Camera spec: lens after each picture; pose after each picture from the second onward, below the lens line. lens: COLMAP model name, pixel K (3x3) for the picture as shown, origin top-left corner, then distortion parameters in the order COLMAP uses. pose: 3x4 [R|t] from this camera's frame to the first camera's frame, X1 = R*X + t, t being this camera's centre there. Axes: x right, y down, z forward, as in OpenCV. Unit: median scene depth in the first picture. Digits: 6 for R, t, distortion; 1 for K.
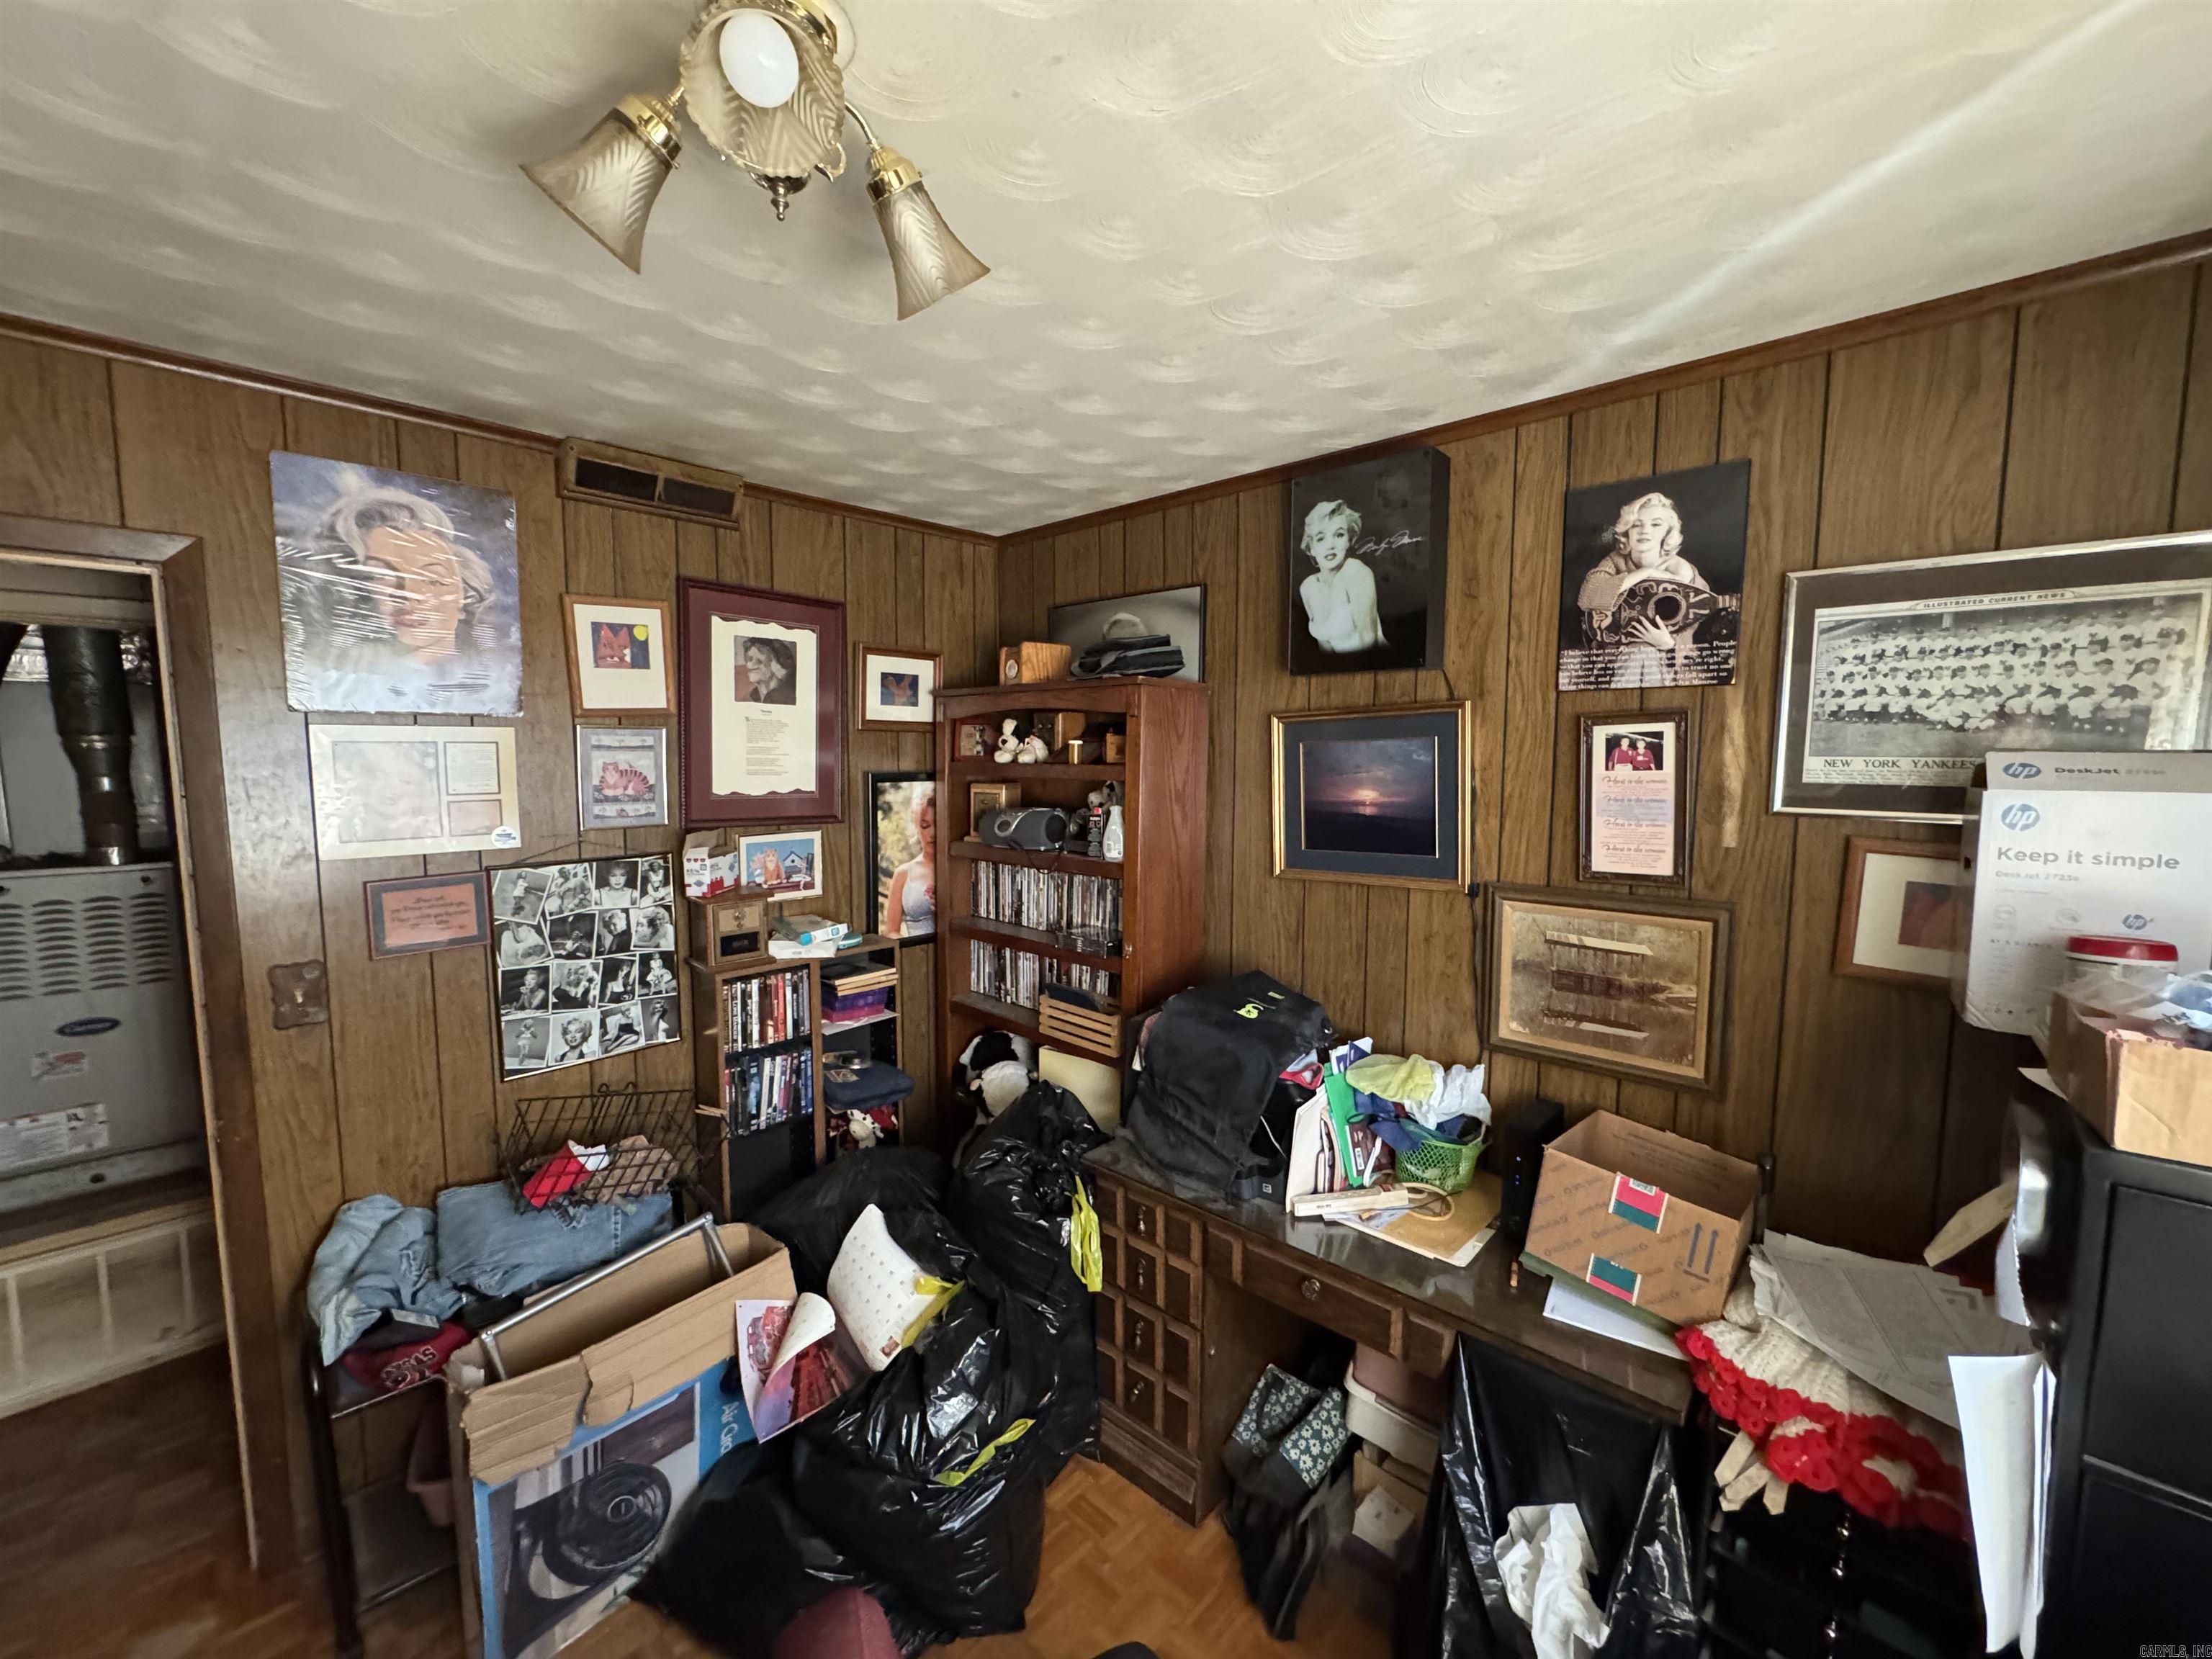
lens RADIAL K [[875.4, 0, 1103.7], [0, 875.4, 829.2], [0, 0, 1]] dist [-0.002780, 0.000253]
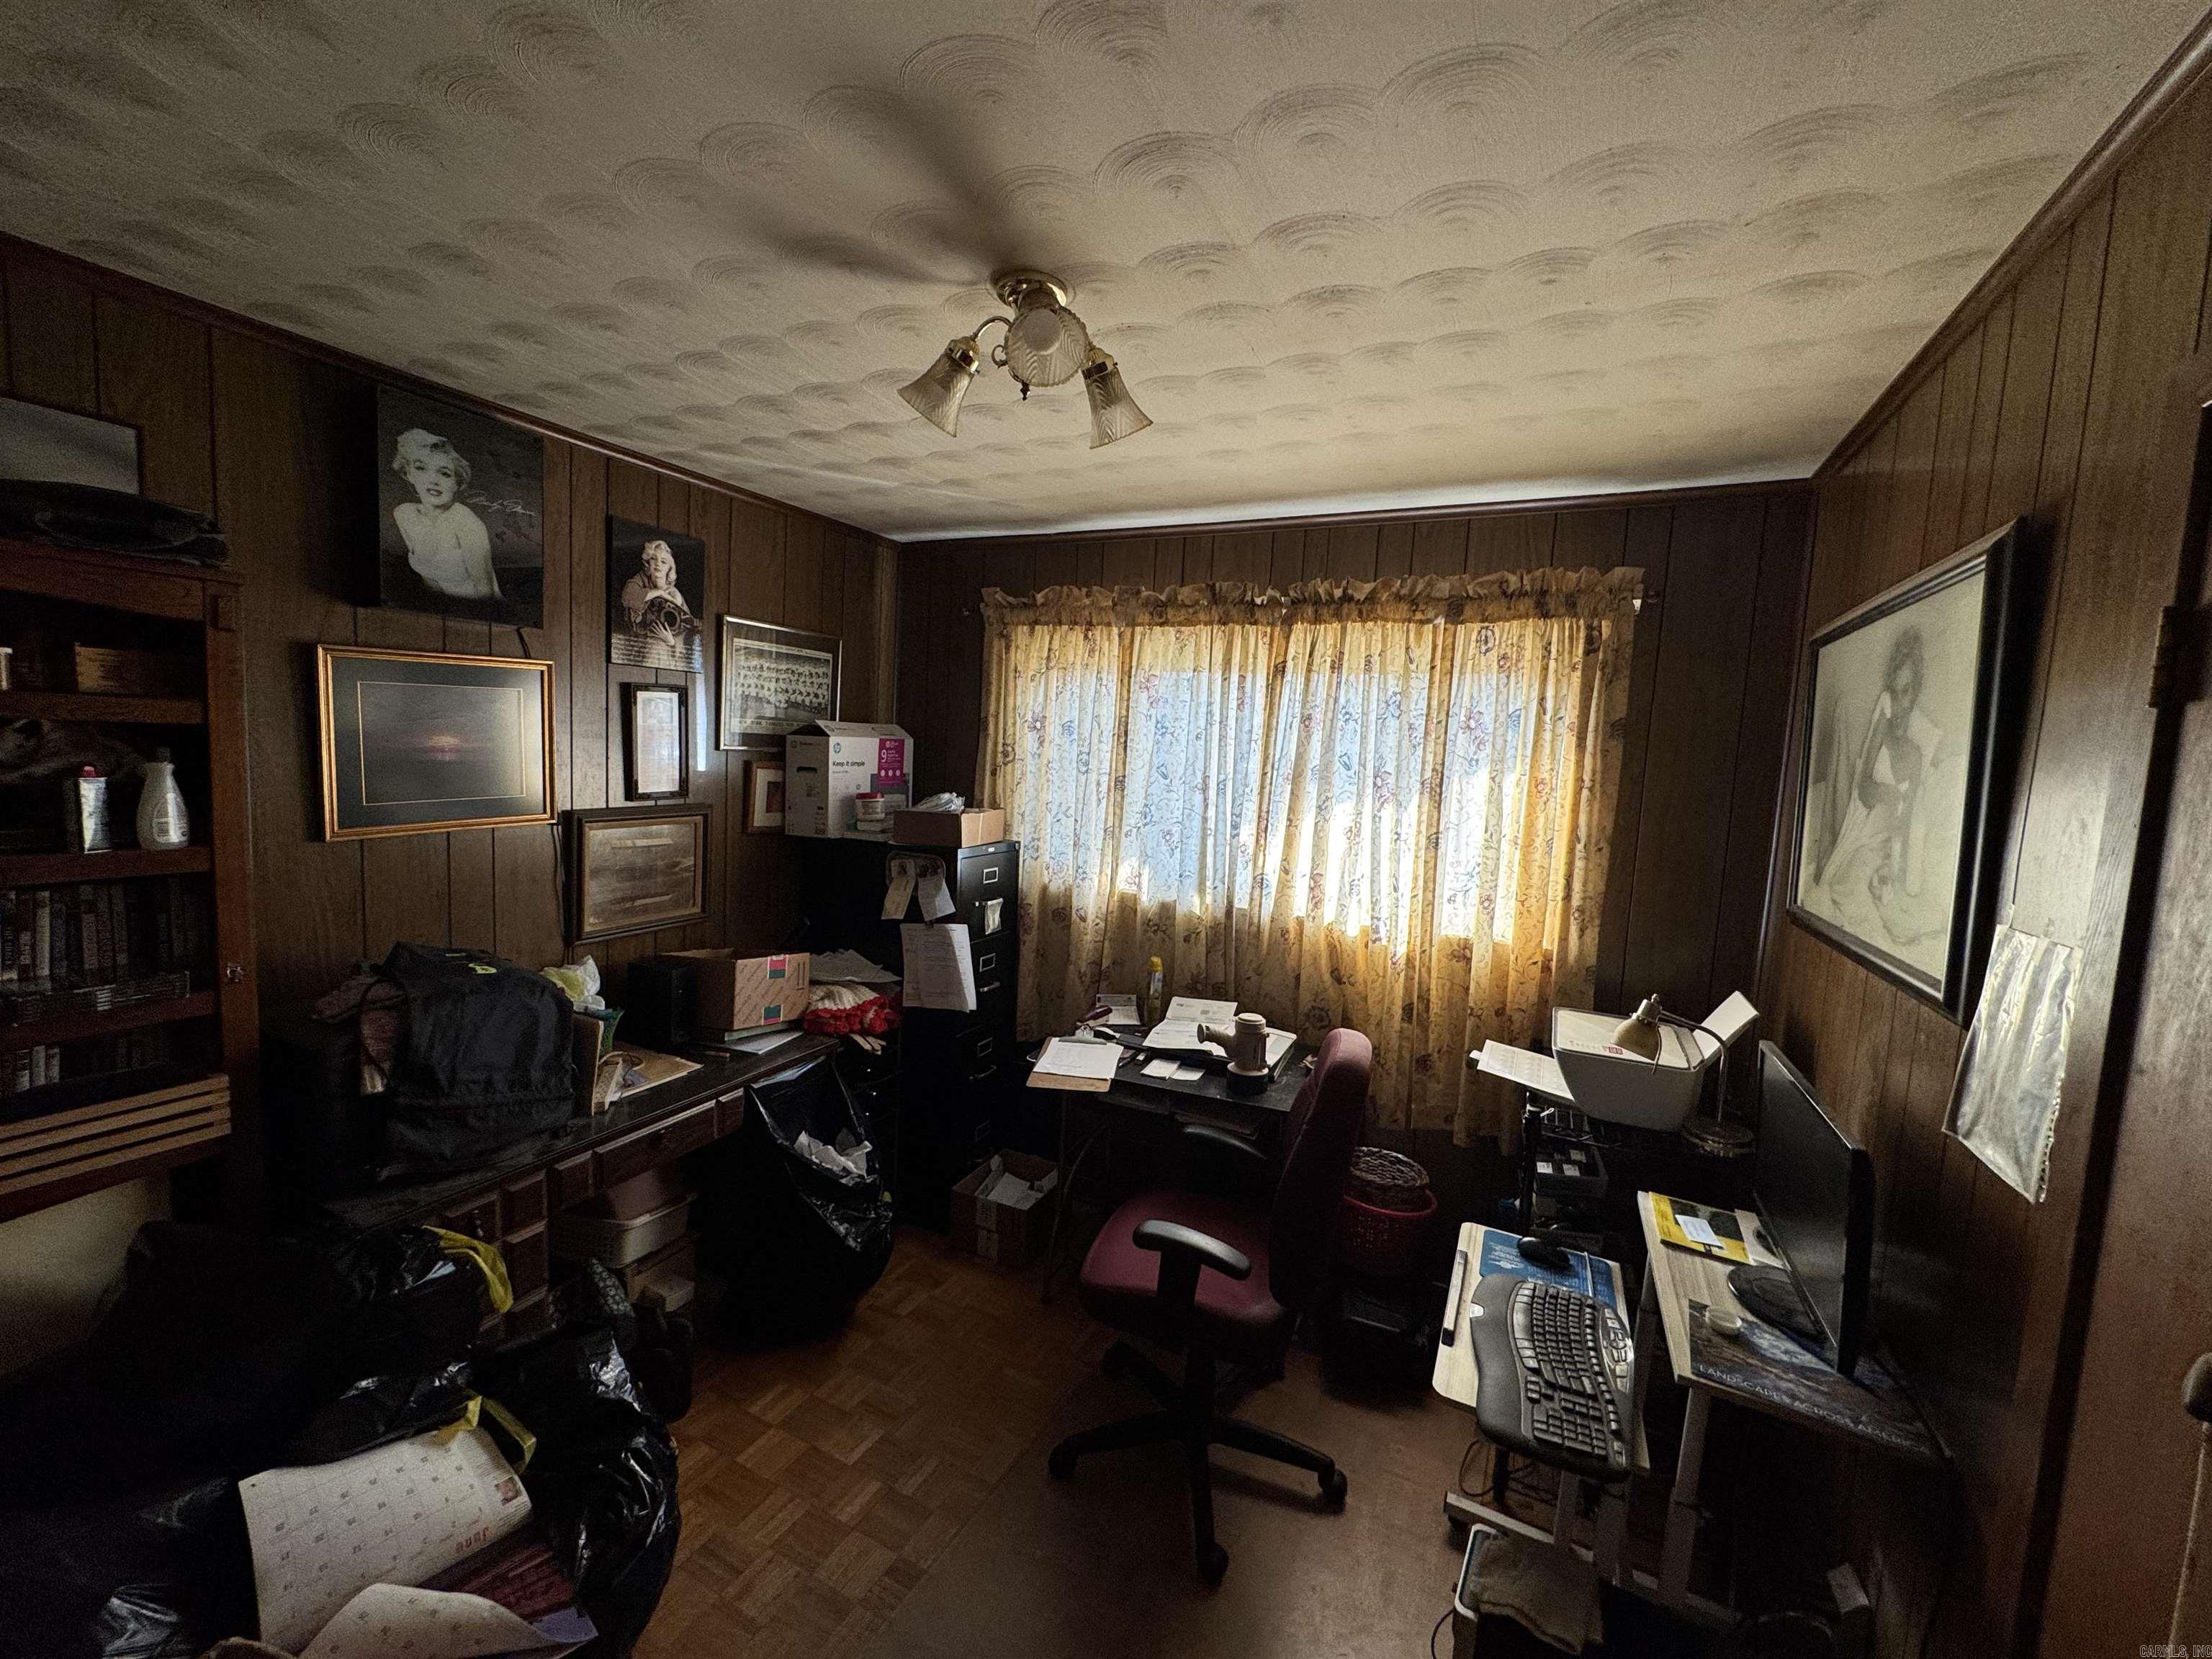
lens RADIAL K [[875.4, 0, 1104.1], [0, 875.4, 825.0], [0, 0, 1]] dist [-0.002780, 0.000253]
pose [[-0.278708, -0.099474, 0.955210, -1.058779], [0.040303, 0.992534, 0.115120, -0.035784], [-0.959530, 0.070582, -0.272618, 0.688075]]
